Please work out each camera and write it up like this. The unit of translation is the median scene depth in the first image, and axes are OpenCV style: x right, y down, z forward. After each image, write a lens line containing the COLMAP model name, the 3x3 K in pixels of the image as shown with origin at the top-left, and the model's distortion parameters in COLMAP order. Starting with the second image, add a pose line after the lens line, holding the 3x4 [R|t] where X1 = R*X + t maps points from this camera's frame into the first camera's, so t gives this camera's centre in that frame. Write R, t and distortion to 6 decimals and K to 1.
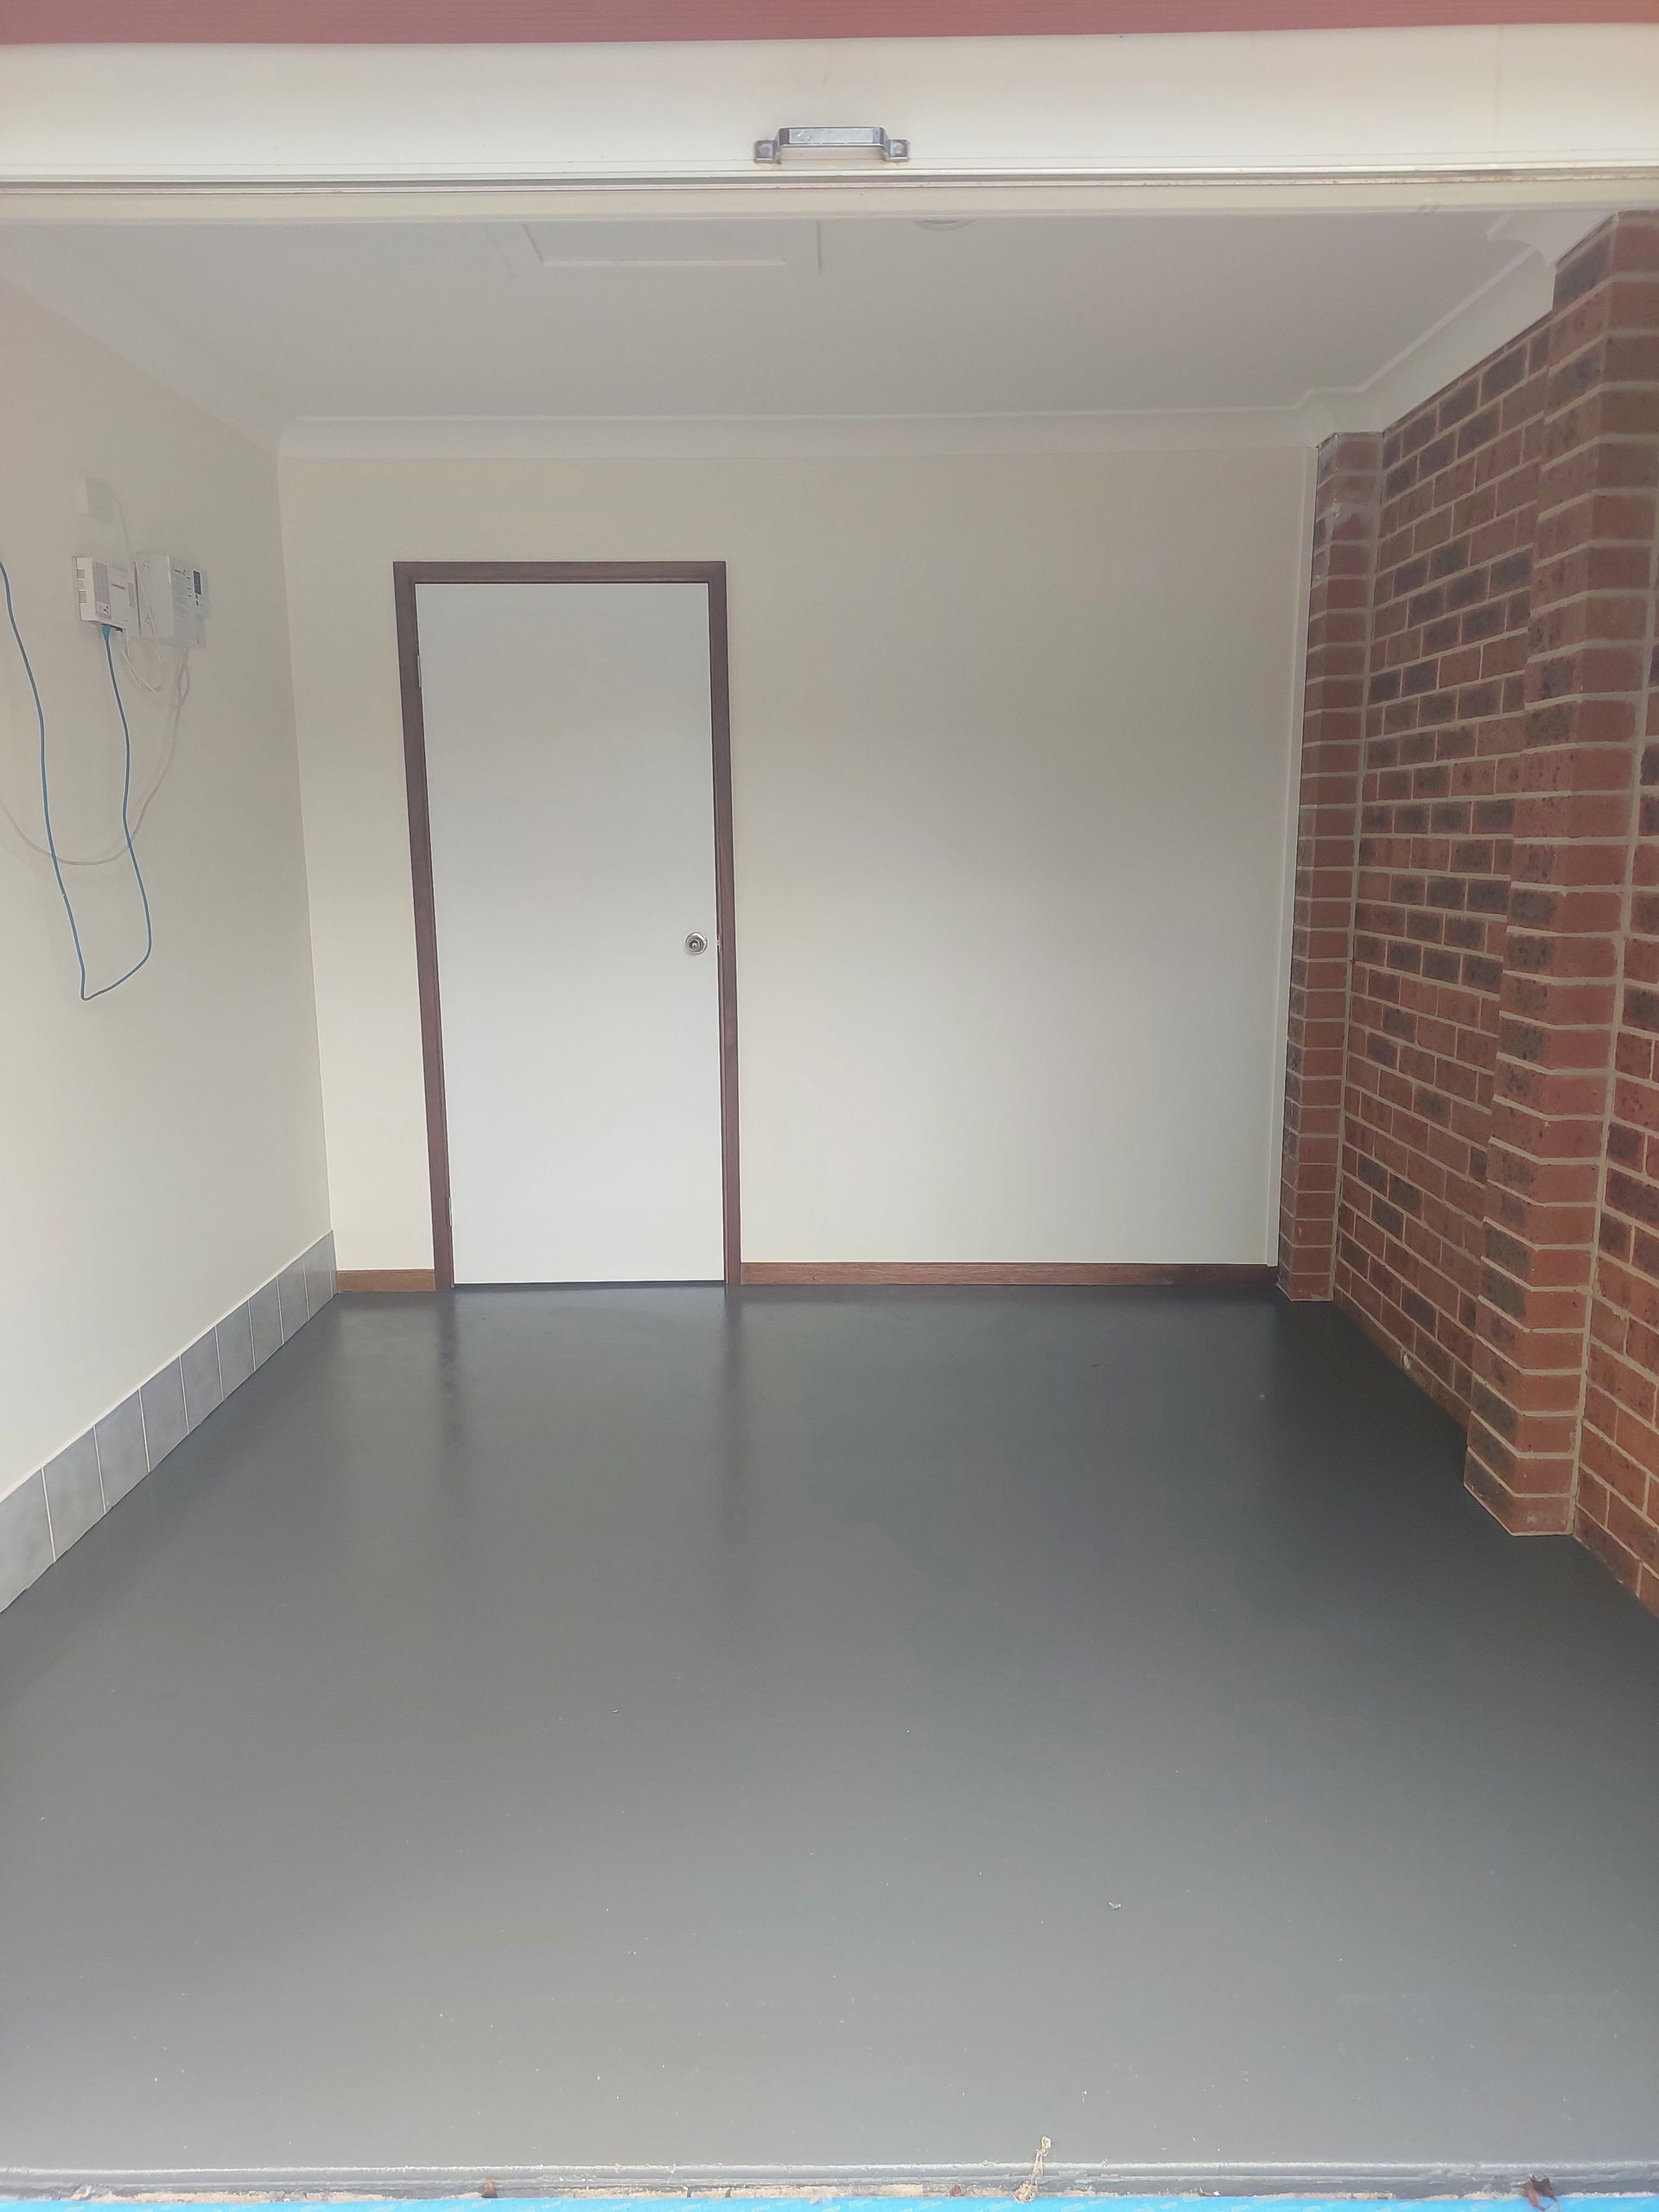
lens RADIAL K [[1491.1, 0, 826.3], [0, 1491.1, 1085.1], [0, 0, 1]] dist [0.034713, -0.022811]
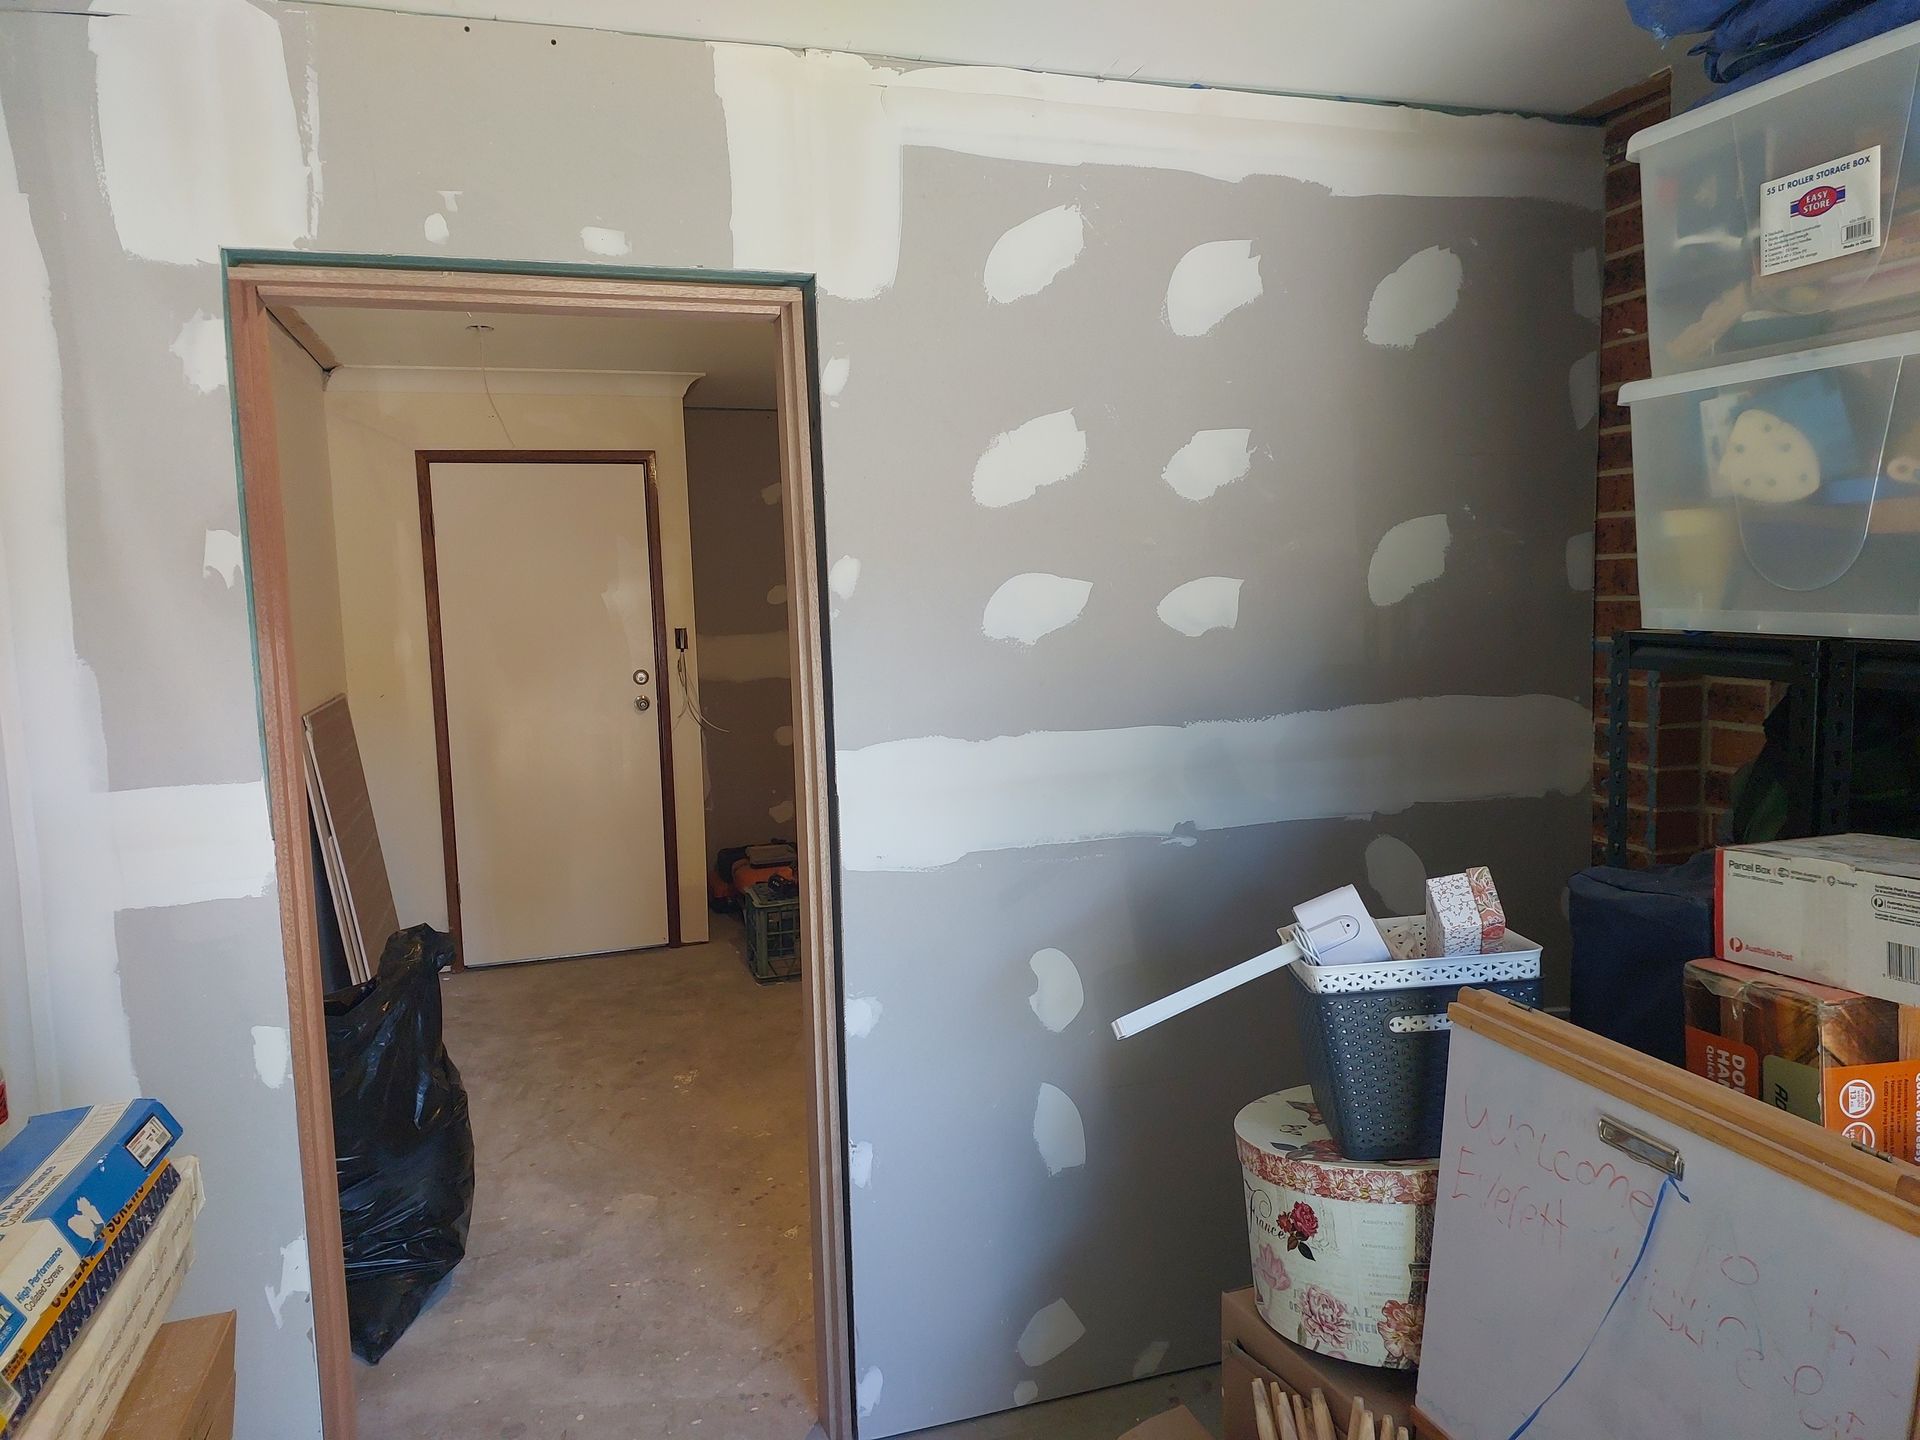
lens RADIAL K [[1294.2, 0, 947.7], [0, 1294.2, 718.8], [0, 0, 1]] dist [0.034713, -0.022811]
pose [[0.953291, -0.052989, 0.297370, -0.227301], [0.074308, 0.995377, -0.060844, -0.166657], [-0.292772, 0.080099, 0.952821, 0.617102]]
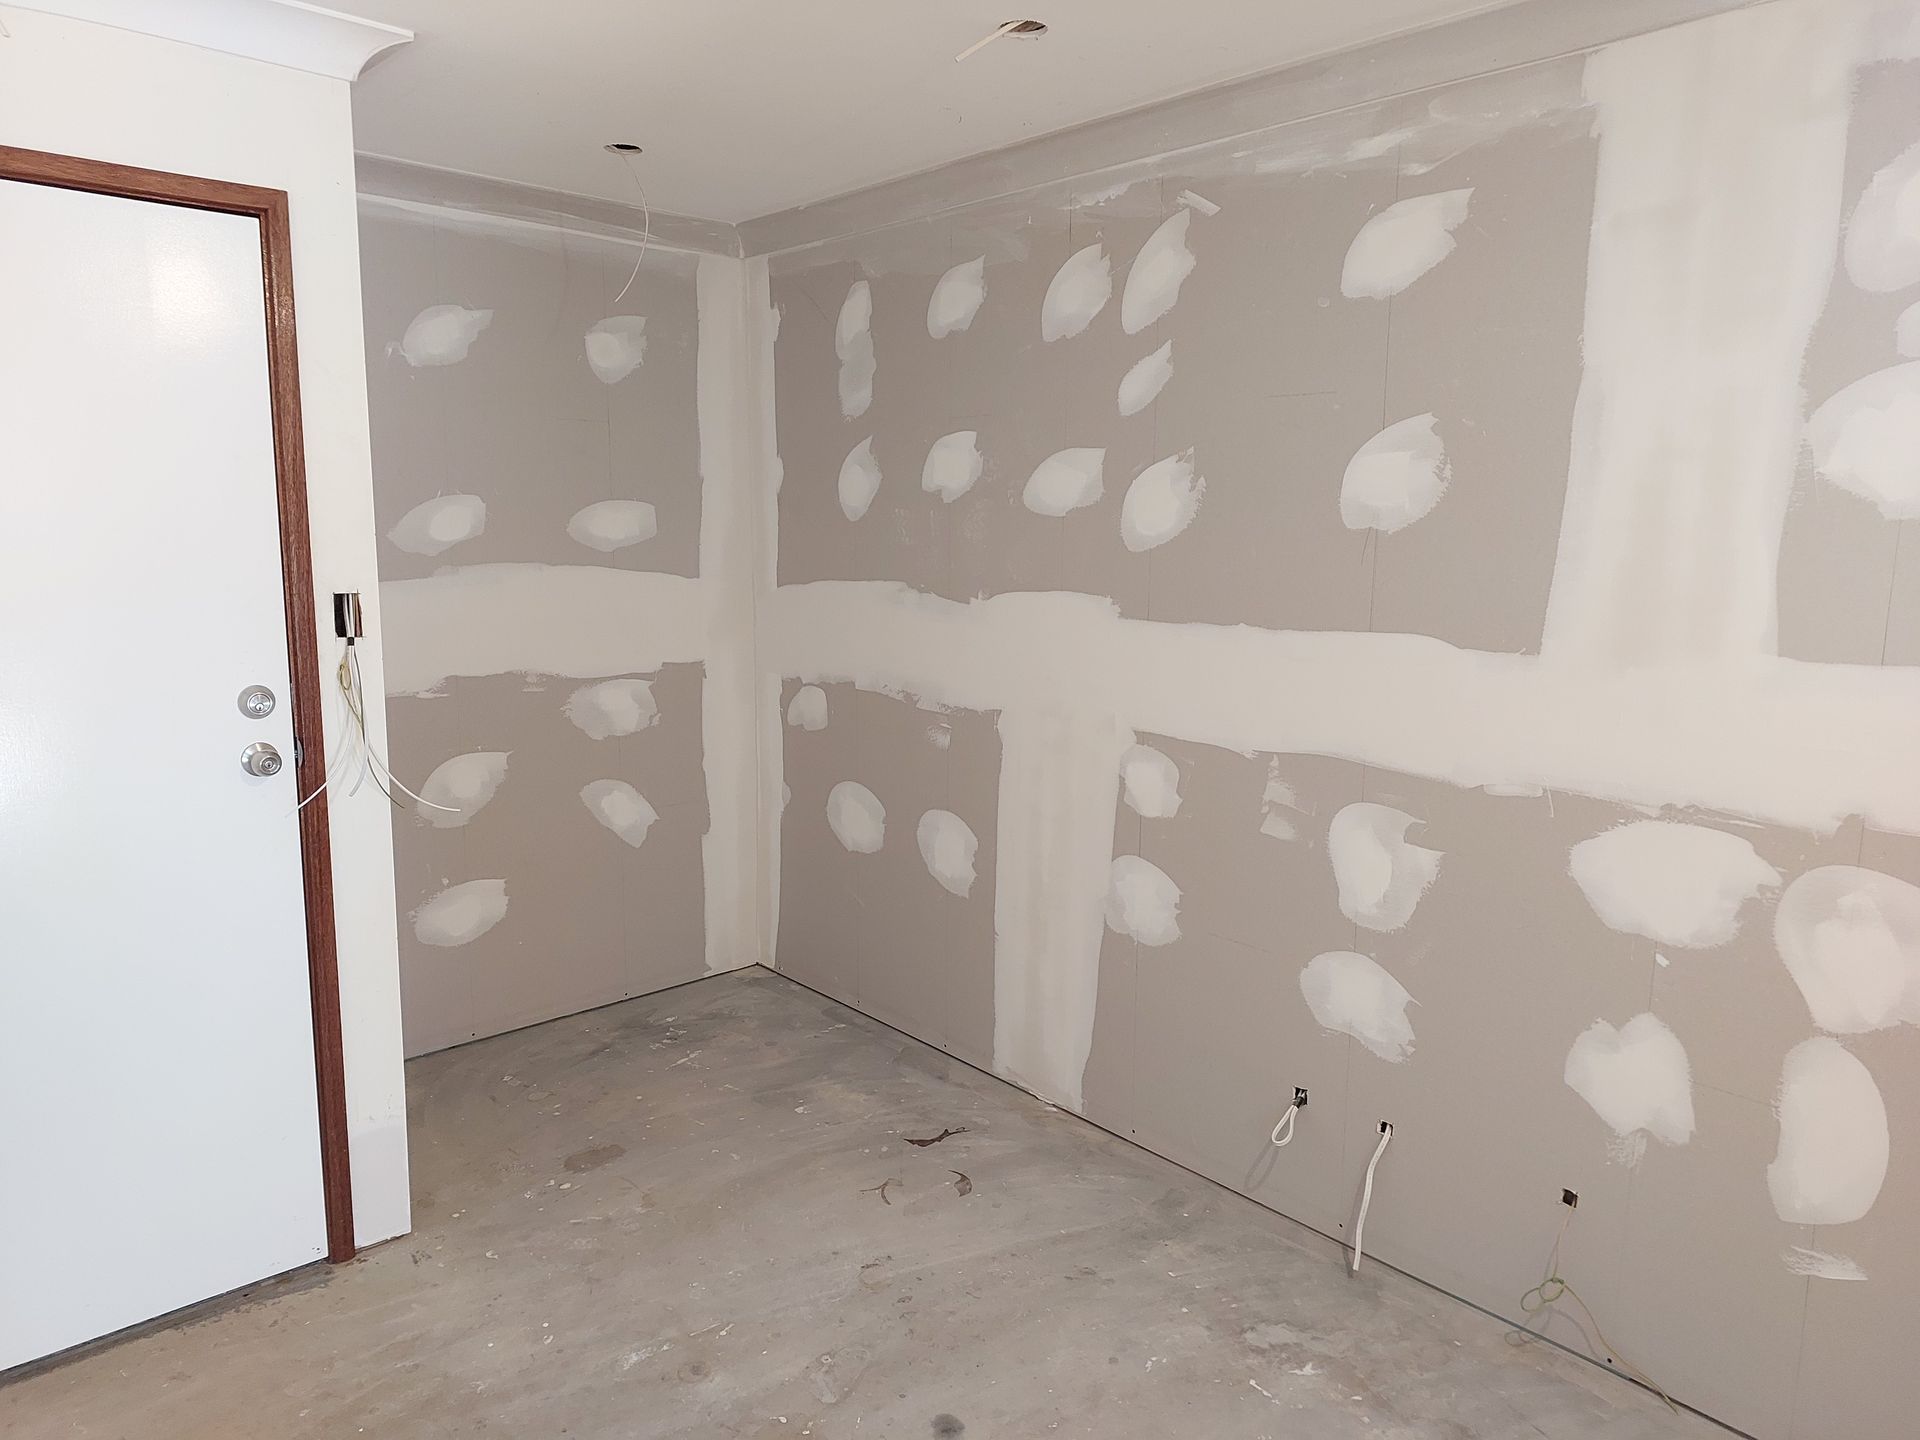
lens RADIAL K [[1294.2, 0, 947.8], [0, 1294.2, 727.4], [0, 0, 1]] dist [0.034713, -0.022811]
pose [[0.736247, -0.101810, 0.669011, -0.310102], [0.102291, 0.994002, 0.038696, -0.319933], [-0.668938, 0.039945, 0.742245, 1.473139]]
